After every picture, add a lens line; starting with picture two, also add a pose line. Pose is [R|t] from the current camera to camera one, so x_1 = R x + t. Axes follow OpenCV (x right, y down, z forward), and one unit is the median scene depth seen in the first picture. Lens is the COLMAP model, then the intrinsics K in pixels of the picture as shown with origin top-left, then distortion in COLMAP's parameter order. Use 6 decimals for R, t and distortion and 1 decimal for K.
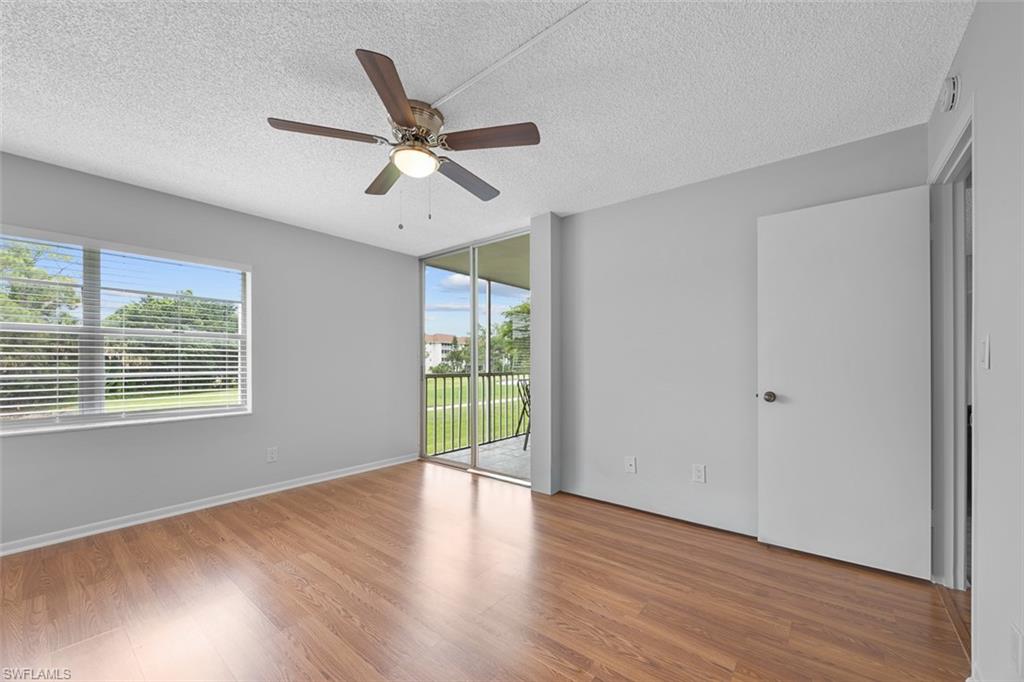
lens RADIAL K [[393.1, 0, 507.8], [0, 393.1, 360.6], [0, 0, 1]] dist [-0.003463, 0.000726]
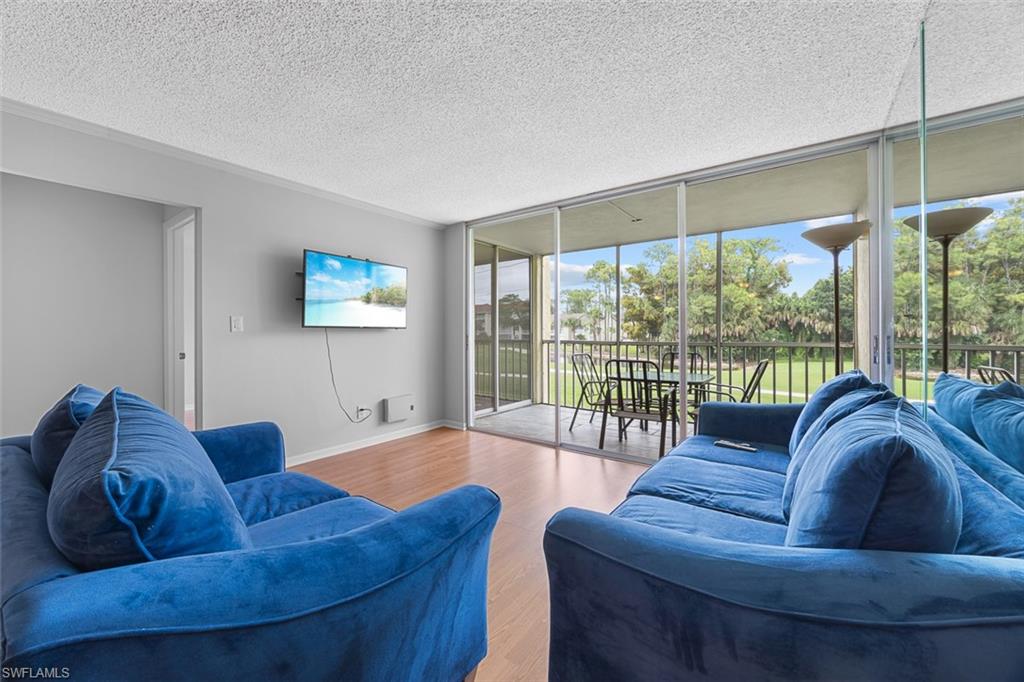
lens RADIAL K [[393.1, 0, 513.2], [0, 393.1, 332.8], [0, 0, 1]] dist [-0.003463, 0.000726]
pose [[0.052698, 0.008211, -0.998577, 1.531420], [0.007780, 0.999932, 0.008633, -0.004249], [0.998580, -0.008224, 0.052631, 1.234397]]
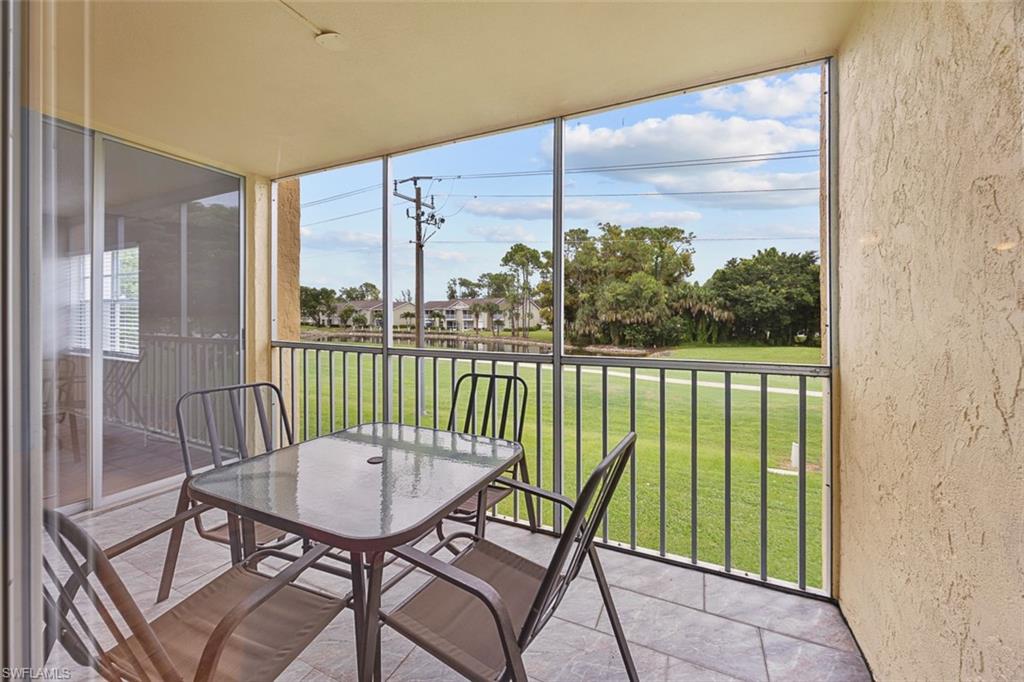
lens RADIAL K [[393.1, 0, 513.7], [0, 393.1, 315.9], [0, 0, 1]] dist [-0.003463, 0.000726]
pose [[0.237976, 0.006129, -0.971252, 0.821935], [-0.001686, 0.999981, 0.005897, -0.021627], [0.971270, 0.000234, 0.237982, 1.792510]]
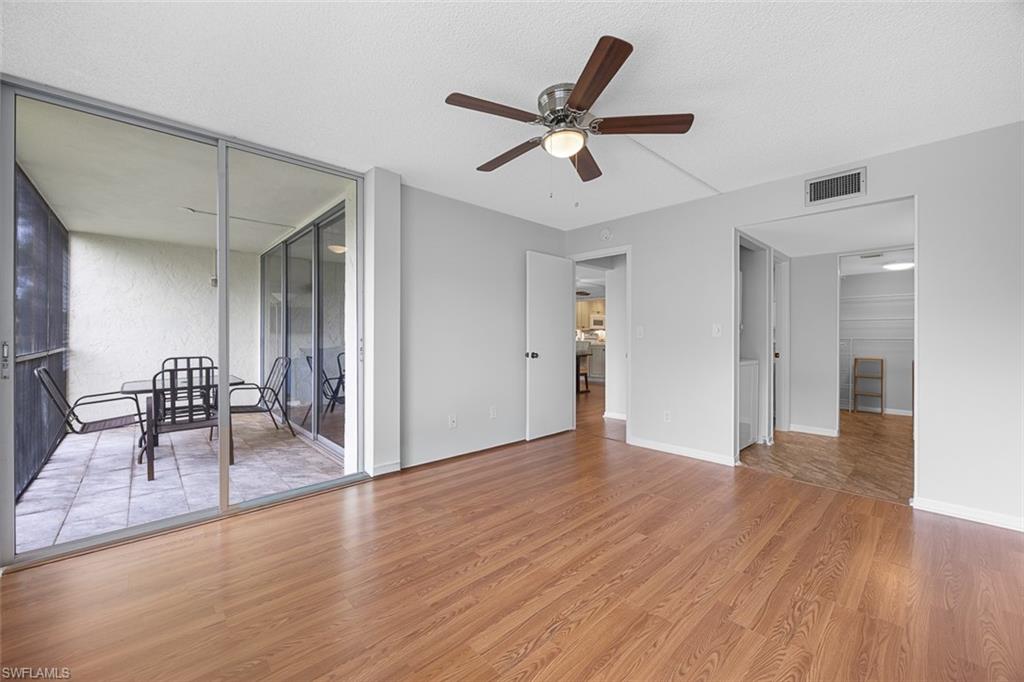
lens RADIAL K [[393.1, 0, 501.5], [0, 393.1, 340.3], [0, 0, 1]] dist [-0.003463, 0.000726]
pose [[0.152922, -0.009081, 0.988197, -0.699651], [-0.003862, 0.999945, 0.009787, 0.004394], [-0.988231, -0.005313, 0.152878, 0.545067]]
